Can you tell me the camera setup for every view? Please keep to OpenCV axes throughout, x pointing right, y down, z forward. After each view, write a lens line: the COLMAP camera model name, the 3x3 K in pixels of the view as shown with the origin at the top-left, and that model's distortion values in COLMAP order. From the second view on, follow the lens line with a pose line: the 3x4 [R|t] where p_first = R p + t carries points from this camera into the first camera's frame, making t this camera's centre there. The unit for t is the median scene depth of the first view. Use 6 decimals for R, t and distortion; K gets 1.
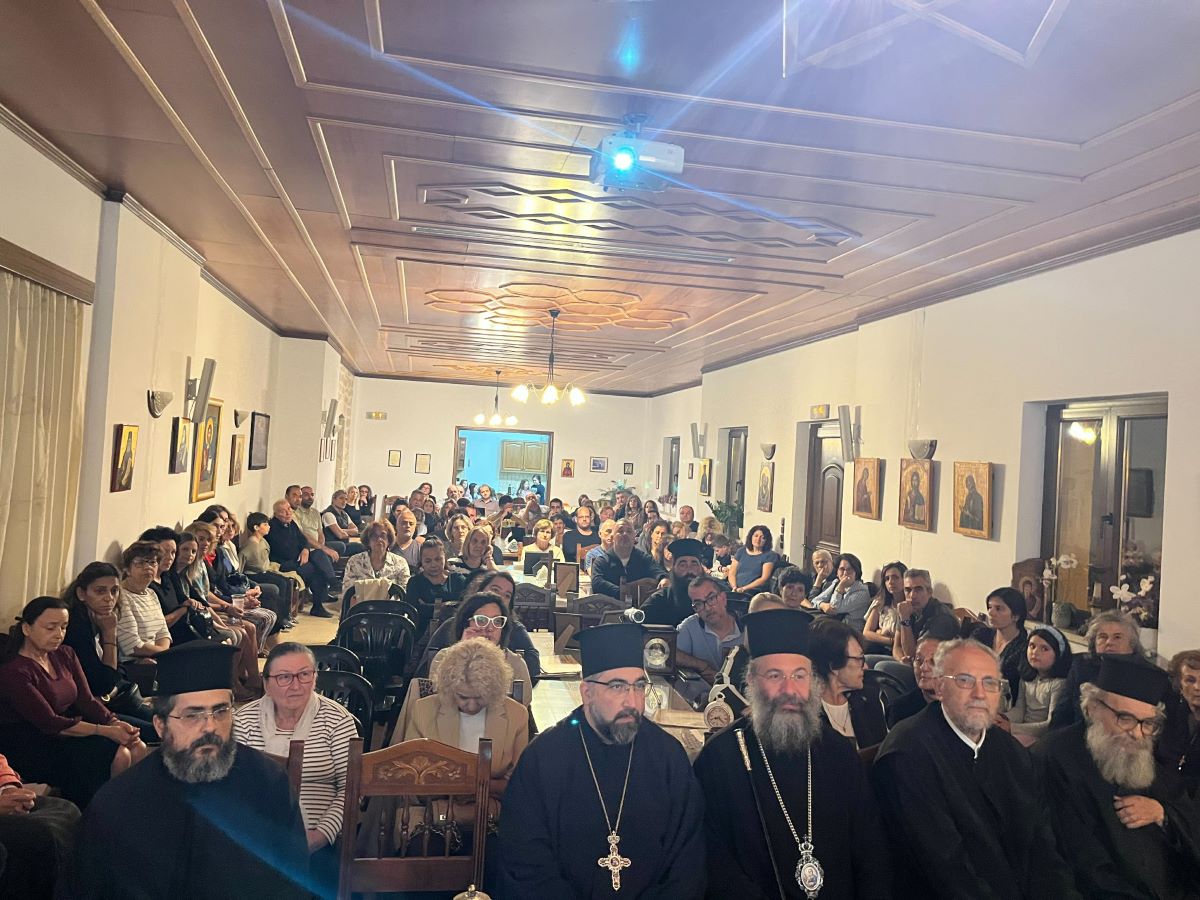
lens RADIAL K [[915.0, 0, 597.1], [0, 915.0, 454.7], [0, 0, 1]] dist [0.016069, 0.006136]
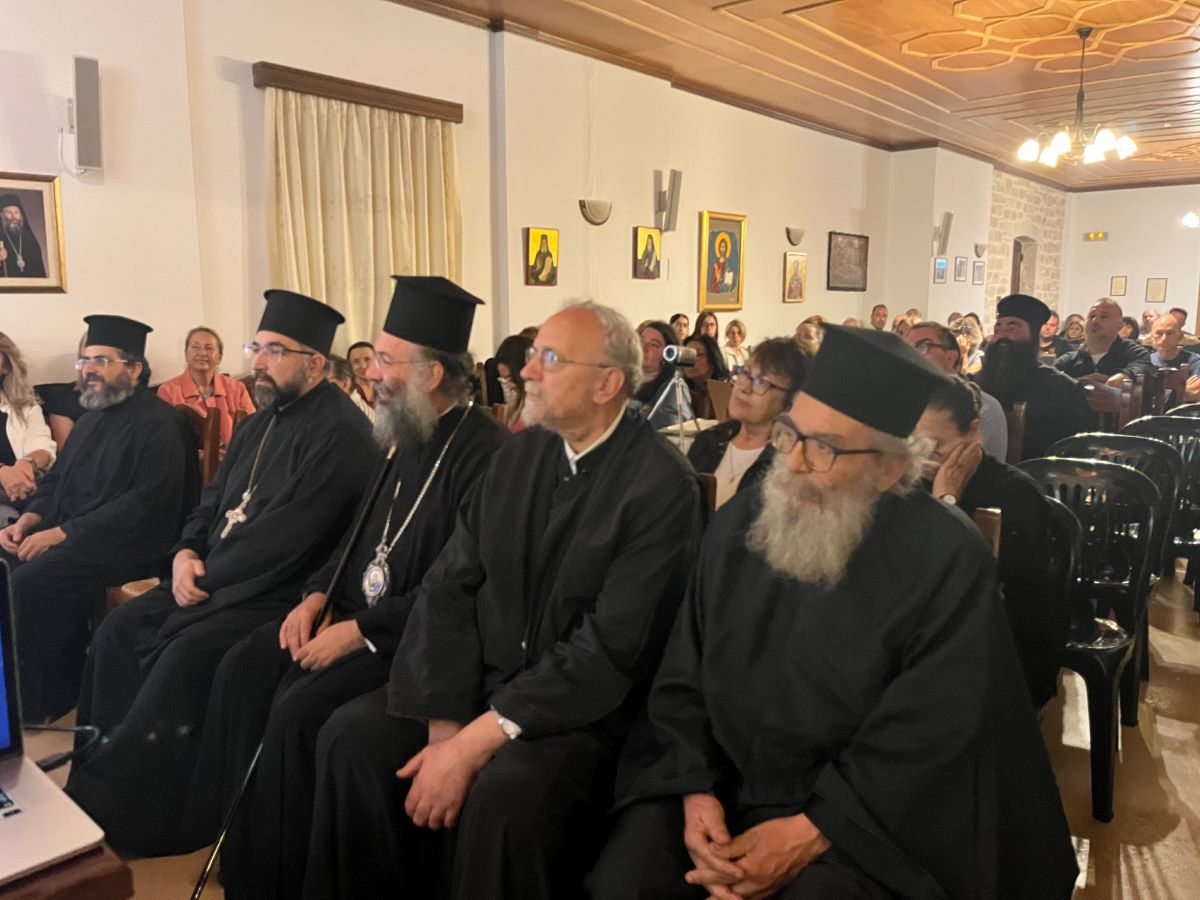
lens RADIAL K [[909.1, 0, 600.0], [0, 909.1, 450.0], [0, 0, 1]] dist [0.027227, -0.006037]
pose [[0.623890, 0.063452, -0.778932, 0.388181], [0.041323, 0.992626, 0.113958, 0.099516], [0.780419, -0.103285, 0.616667, 0.255182]]
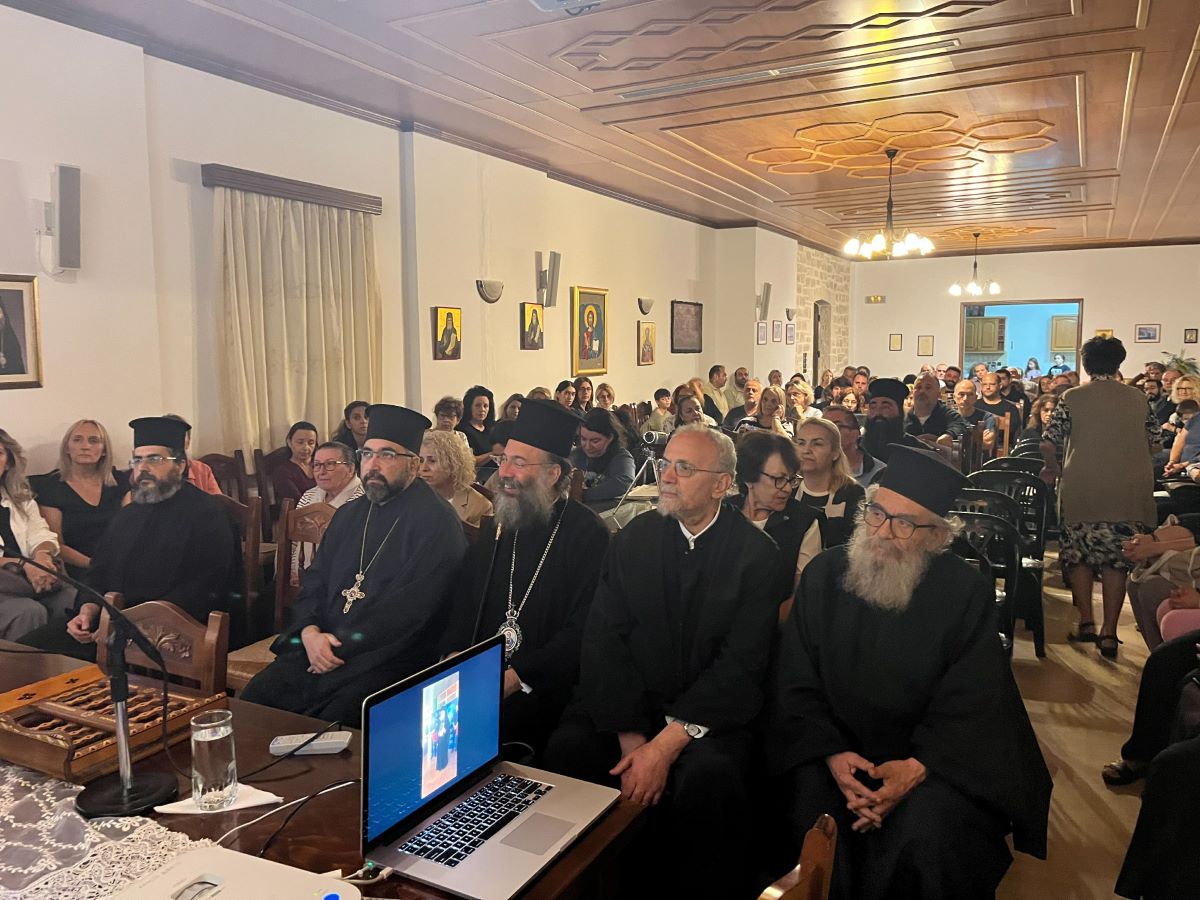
lens RADIAL K [[914.6, 0, 602.7], [0, 914.6, 447.3], [0, 0, 1]] dist [0.060091, -0.085995]
pose [[0.782041, 0.002827, -0.623220, 0.381235], [0.056023, 0.995622, 0.074816, 0.064701], [0.620704, -0.093424, 0.778459, 0.099495]]
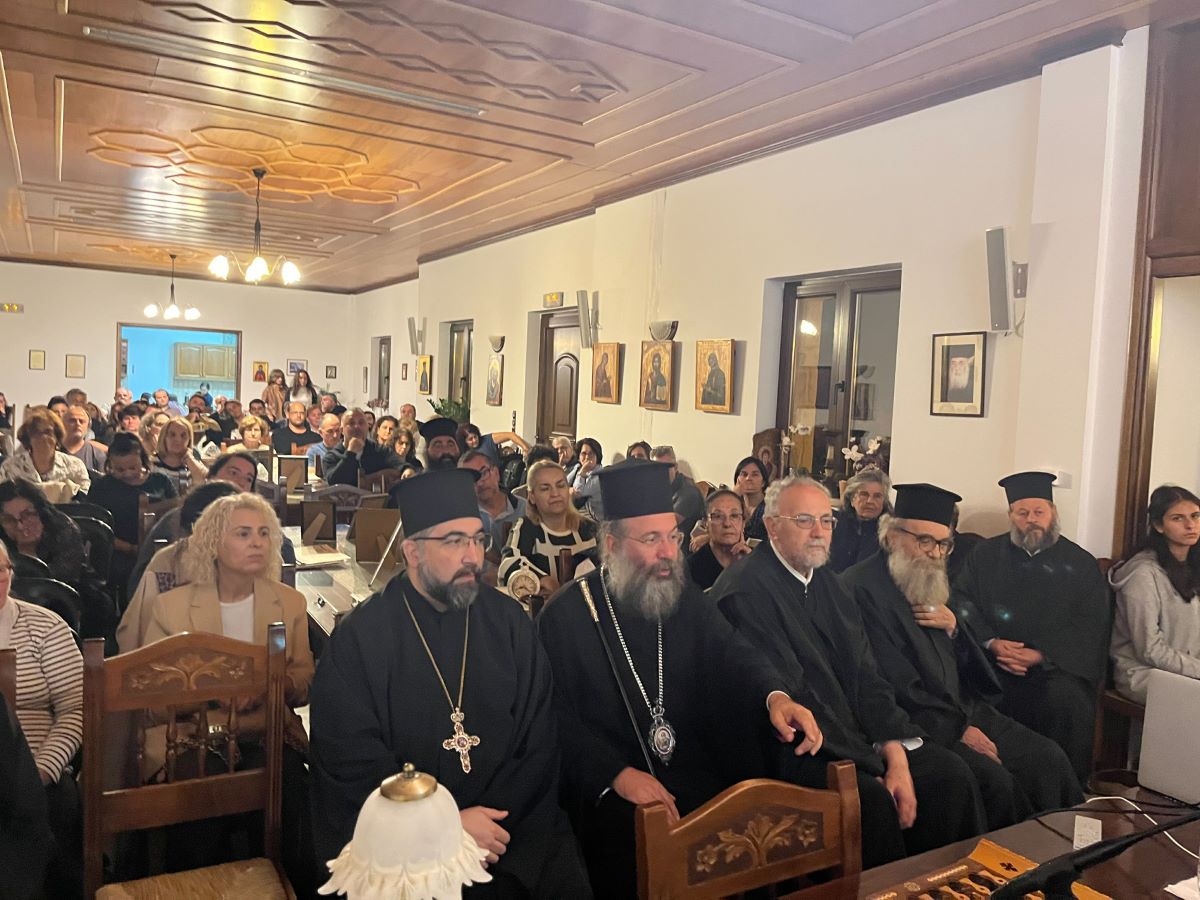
lens RADIAL K [[904.0, 0, 625.5], [0, 904.0, 450.0], [0, 0, 1]] dist [0.061256, -0.084087]
pose [[0.934473, -0.035110, 0.354299, -0.046737], [0.003832, 0.996060, 0.088598, 0.037072], [-0.356014, -0.081435, 0.930926, 0.068320]]
